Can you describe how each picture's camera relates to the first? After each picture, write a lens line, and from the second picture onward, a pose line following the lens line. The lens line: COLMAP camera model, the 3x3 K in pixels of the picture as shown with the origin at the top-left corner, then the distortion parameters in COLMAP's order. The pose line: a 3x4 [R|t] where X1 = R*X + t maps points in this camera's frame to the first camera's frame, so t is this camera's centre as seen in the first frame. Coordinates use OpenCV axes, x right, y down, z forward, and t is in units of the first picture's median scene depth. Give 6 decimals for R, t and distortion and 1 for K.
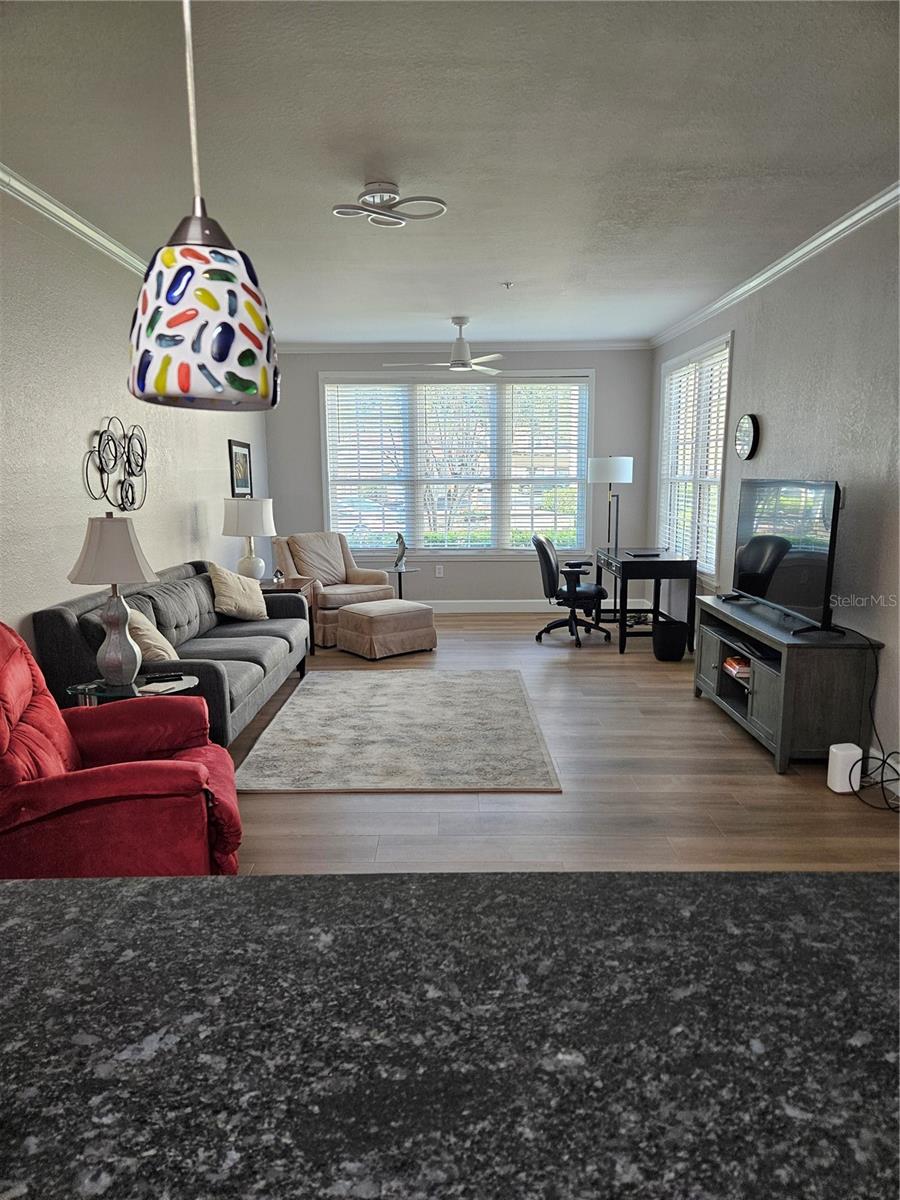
lens RADIAL K [[806.7, 0, 451.9], [0, 806.7, 603.6], [0, 0, 1]] dist [0.042889, -0.002965]
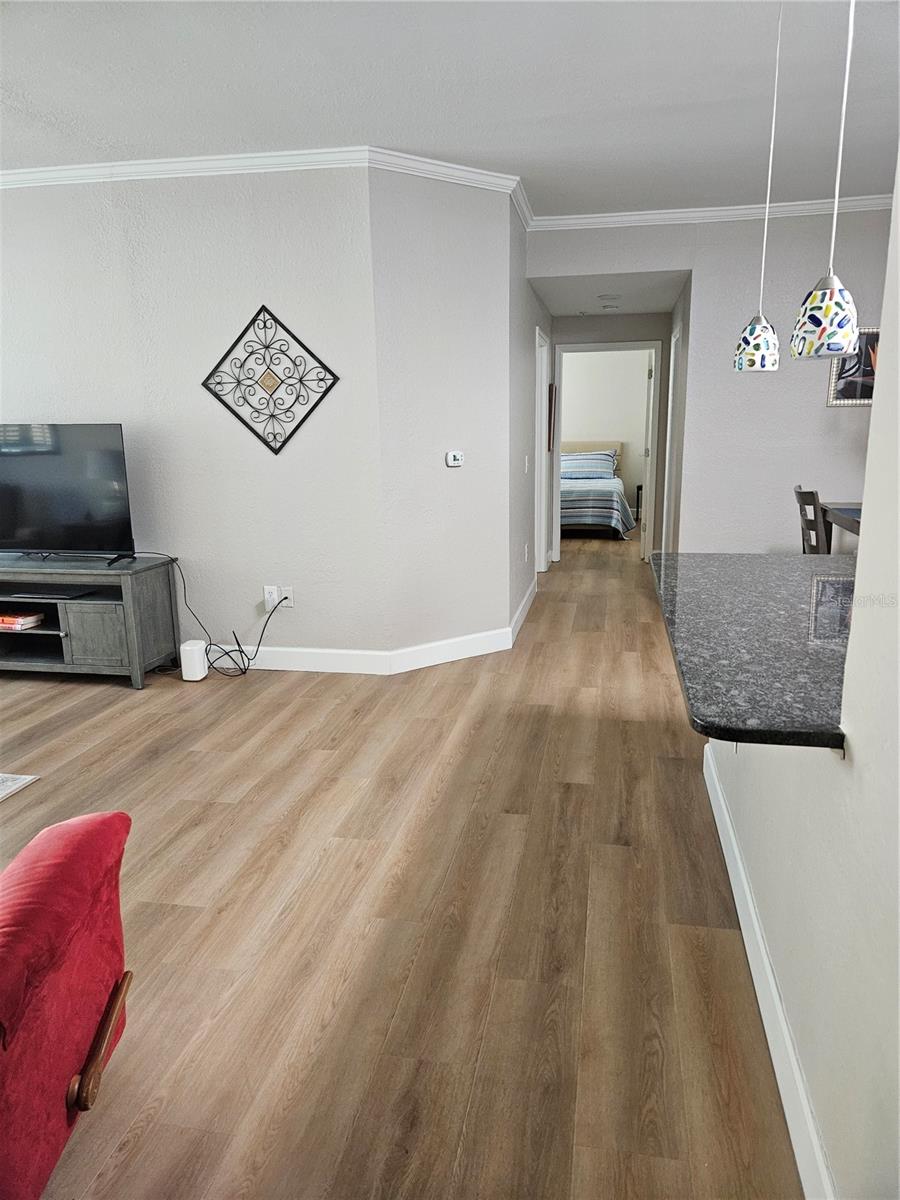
lens RADIAL K [[806.7, 0, 474.8], [0, 806.7, 589.2], [0, 0, 1]] dist [0.042889, -0.002965]
pose [[0.169763, -0.196792, 0.965636, -2.059603], [0.170519, 0.970945, 0.167896, -0.117259], [-0.970620, 0.136157, 0.198388, 1.161557]]
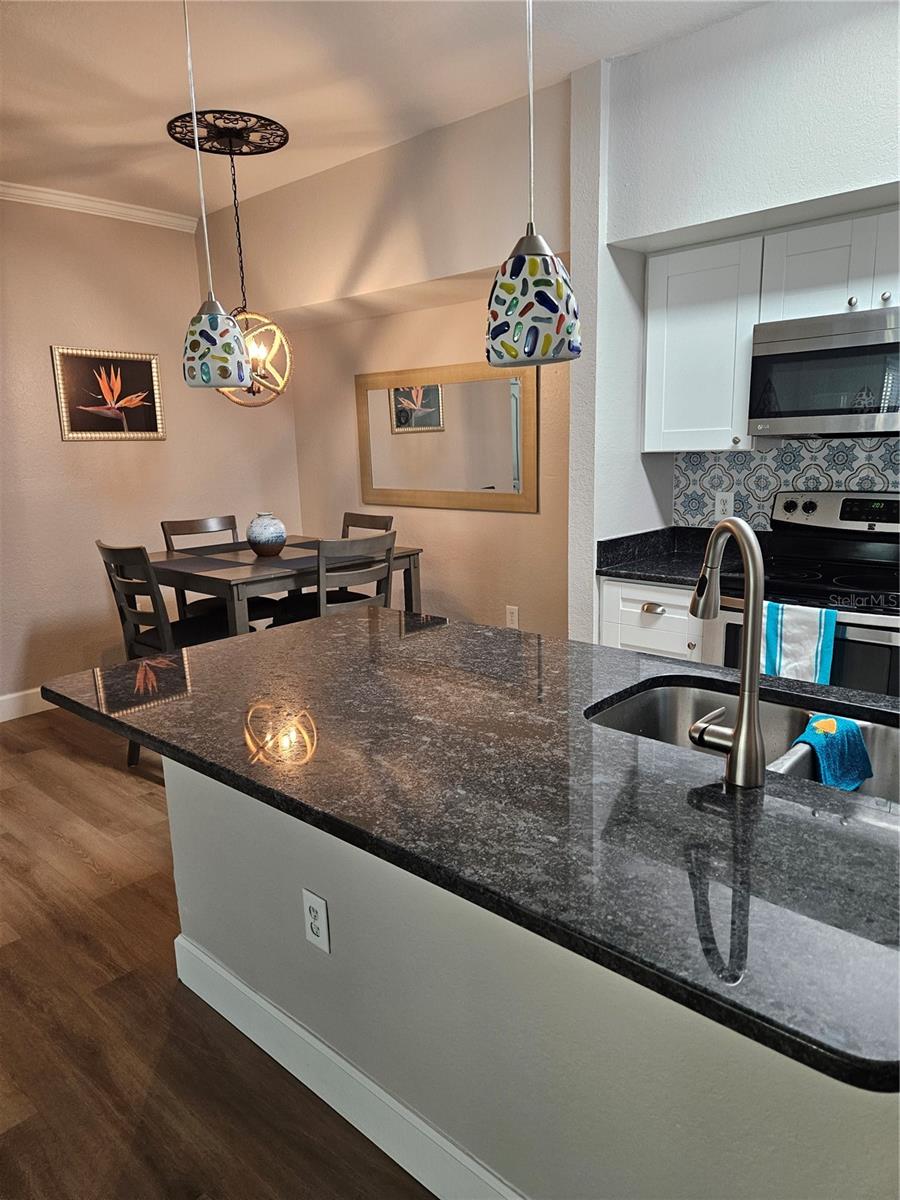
lens RADIAL K [[806.7, 0, 455.1], [0, 806.7, 606.7], [0, 0, 1]] dist [0.042889, -0.002965]
pose [[-0.739053, -0.111140, 0.664416, -0.902410], [0.144338, 0.937265, 0.317333, -0.230502], [-0.658003, 0.330426, -0.676647, 1.651027]]
